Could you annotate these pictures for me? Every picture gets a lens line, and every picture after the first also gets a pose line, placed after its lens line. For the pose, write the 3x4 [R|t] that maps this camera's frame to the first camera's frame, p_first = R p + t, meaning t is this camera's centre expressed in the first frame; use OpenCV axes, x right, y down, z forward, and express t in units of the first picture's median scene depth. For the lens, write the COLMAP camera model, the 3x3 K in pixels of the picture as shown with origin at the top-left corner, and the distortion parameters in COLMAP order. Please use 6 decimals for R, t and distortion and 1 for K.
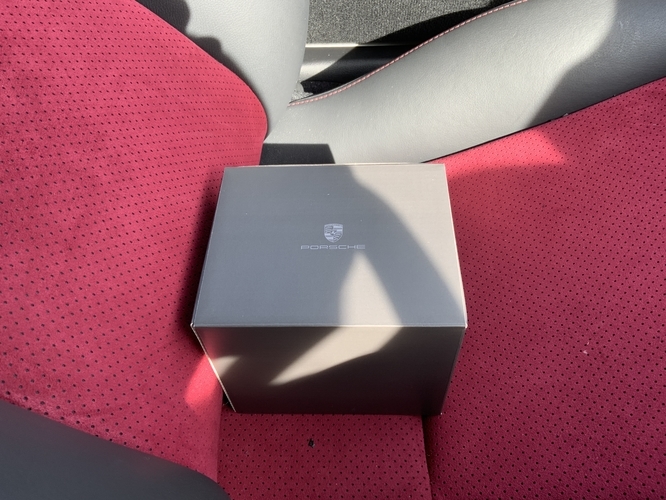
lens RADIAL K [[553.2, 0, 336.8], [0, 553.2, 251.7], [0, 0, 1]] dist [-0.004668, -0.004879]
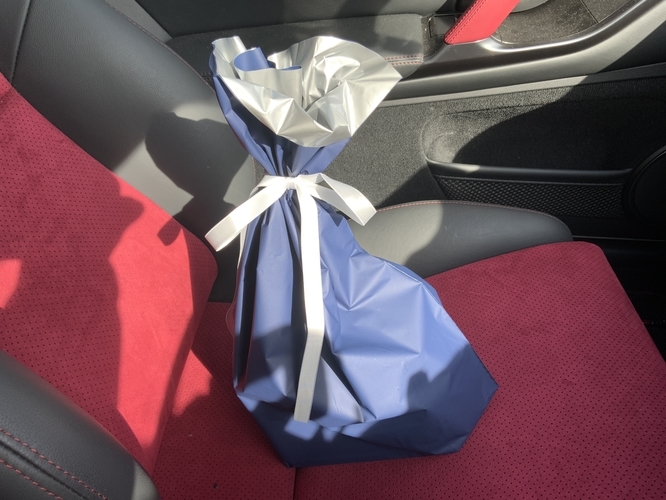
lens RADIAL K [[553.2, 0, 332.7], [0, 553.2, 246.7], [0, 0, 1]] dist [-0.004668, -0.004879]
pose [[0.996274, 0.075453, 0.041782, 0.187239], [-0.060700, 0.957542, -0.281830, 0.160976], [-0.061273, 0.278244, 0.958554, -0.729249]]
